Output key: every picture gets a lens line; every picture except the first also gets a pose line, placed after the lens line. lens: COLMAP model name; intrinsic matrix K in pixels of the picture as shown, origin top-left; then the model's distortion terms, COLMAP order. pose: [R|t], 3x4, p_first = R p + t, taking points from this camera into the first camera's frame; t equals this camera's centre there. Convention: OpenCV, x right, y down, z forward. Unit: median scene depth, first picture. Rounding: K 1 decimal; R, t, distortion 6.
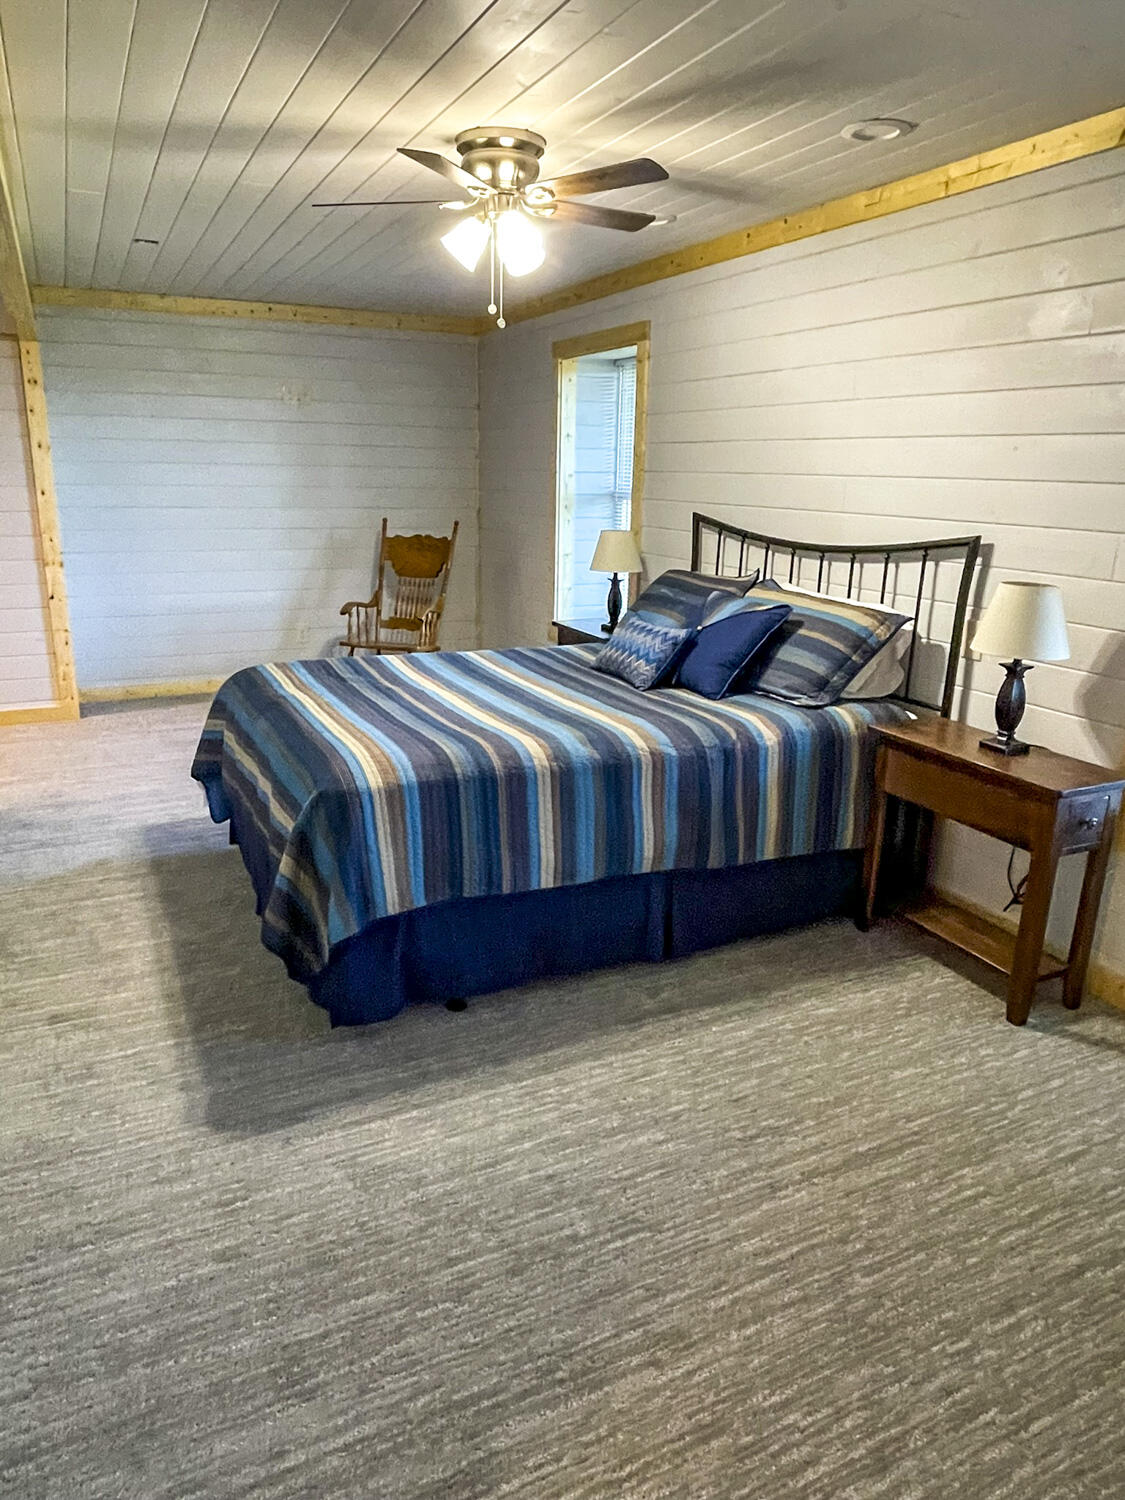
lens RADIAL K [[984.1, 0, 562.5], [0, 984.1, 750.0], [0, 0, 1]] dist [0.005340, 0.000375]
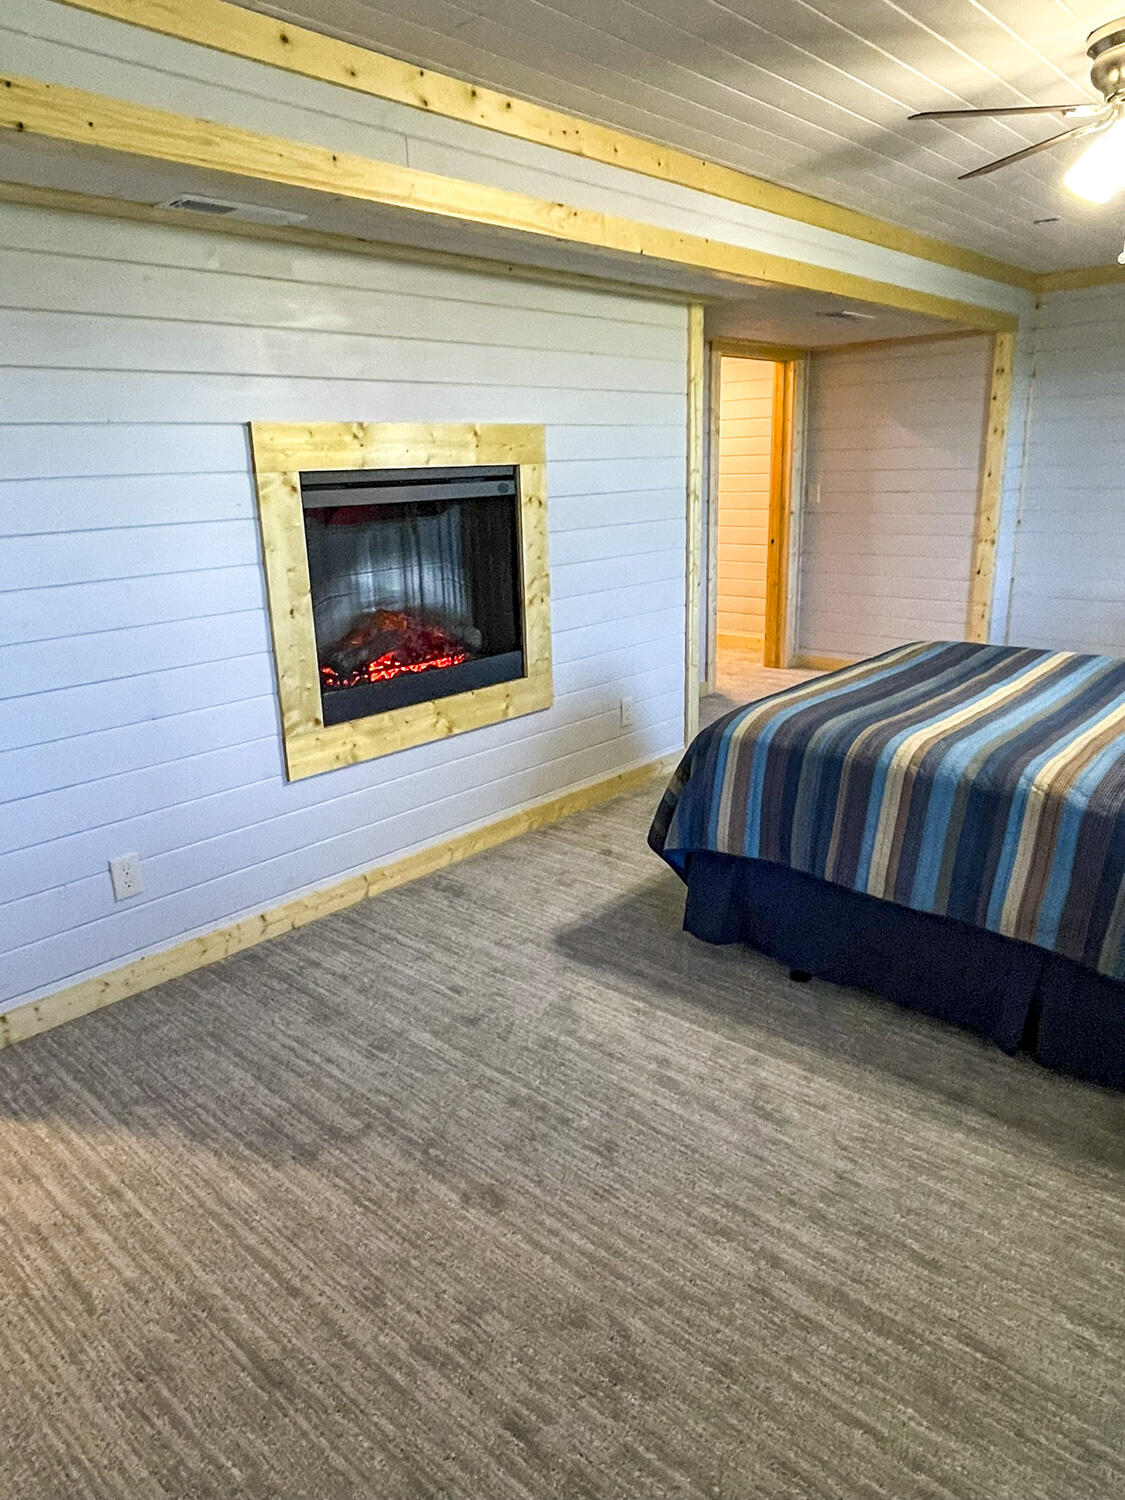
lens RADIAL K [[996.6, 0, 562.5], [0, 996.6, 750.0], [0, 0, 1]] dist [0.026661, -0.000775]
pose [[0.380518, 0.233038, -0.894930, 0.692511], [-0.223525, 0.962211, 0.155517, -0.074132], [0.897353, 0.140863, 0.418229, 0.324908]]
